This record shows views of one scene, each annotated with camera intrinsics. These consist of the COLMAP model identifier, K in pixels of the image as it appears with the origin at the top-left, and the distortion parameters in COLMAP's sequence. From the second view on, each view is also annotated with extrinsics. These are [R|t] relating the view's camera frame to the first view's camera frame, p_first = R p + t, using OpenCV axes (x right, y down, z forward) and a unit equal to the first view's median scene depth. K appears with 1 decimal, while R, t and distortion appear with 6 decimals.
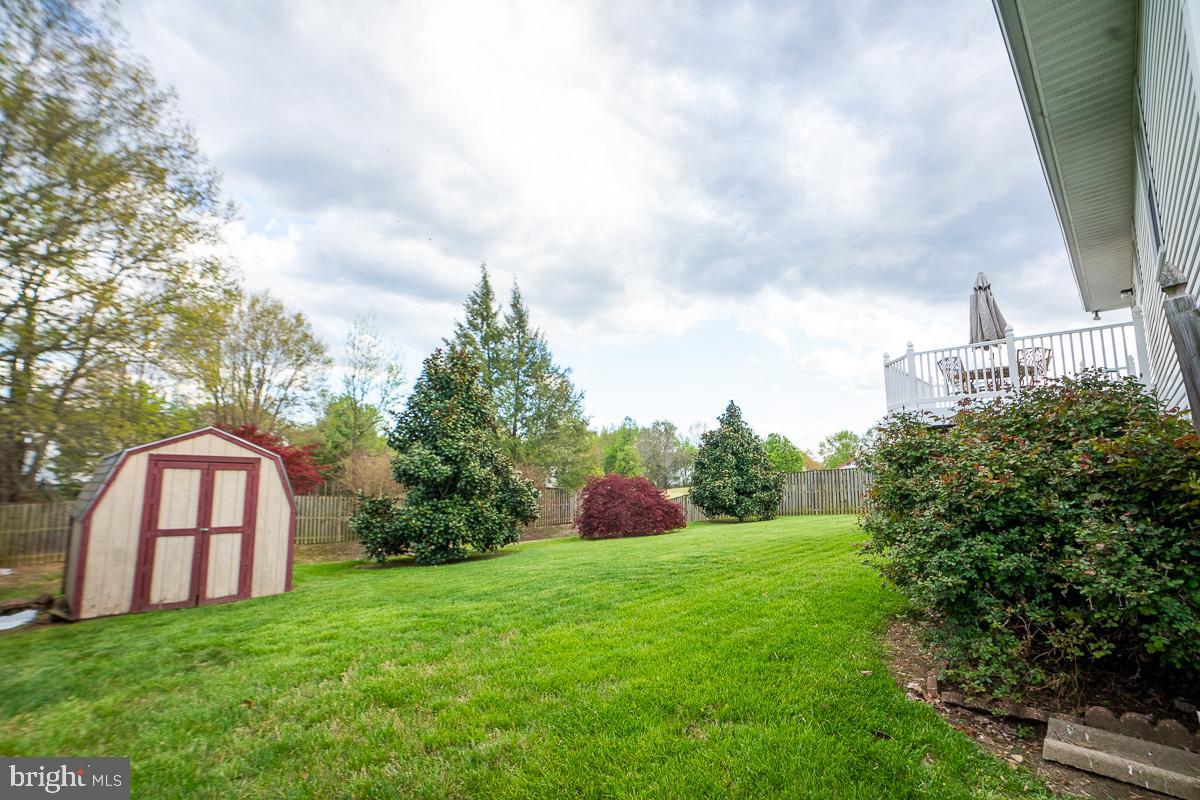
lens RADIAL K [[552.2, 0, 599.2], [0, 552.2, 402.6], [0, 0, 1]] dist [-0.060794, 0.020717]
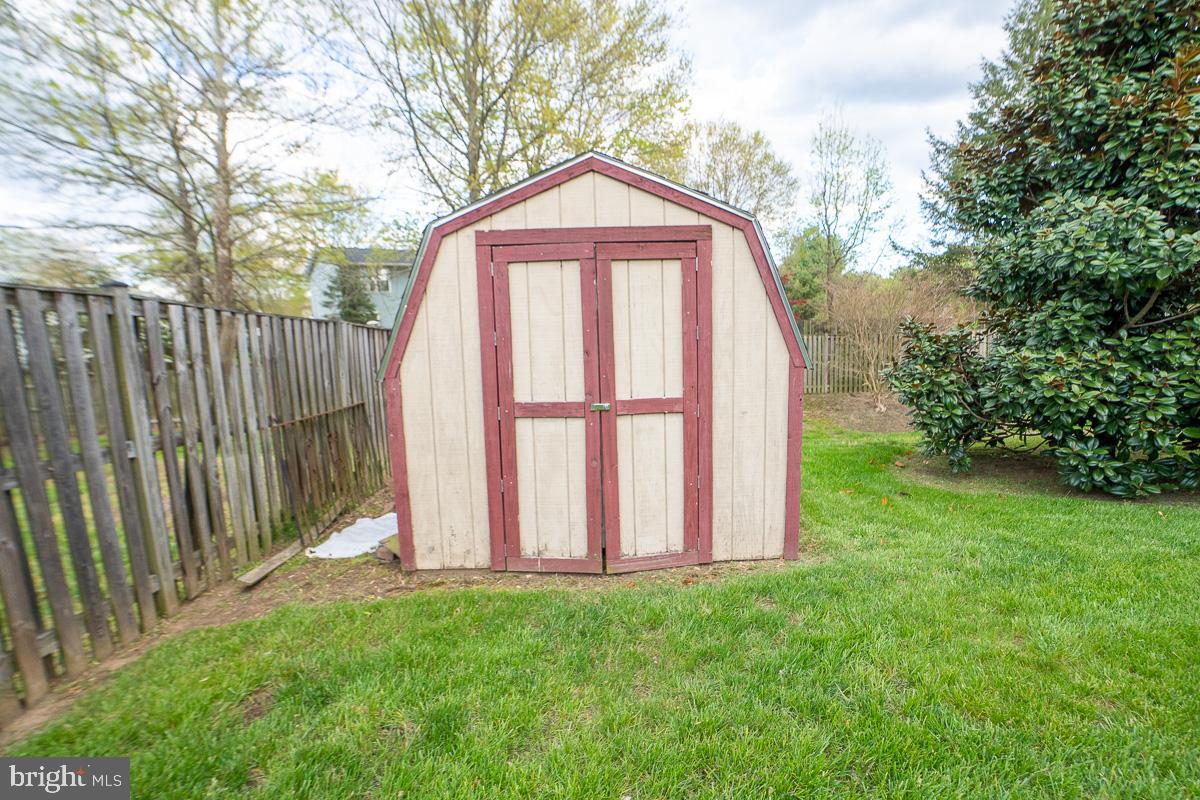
lens RADIAL K [[552.2, 0, 601.0], [0, 552.2, 408.6], [0, 0, 1]] dist [-0.060794, 0.020717]
pose [[0.702778, 0.082483, -0.706611, -0.407828], [0.129315, 0.961897, 0.240896, 0.127541], [0.699558, -0.260672, 0.665334, 0.672969]]
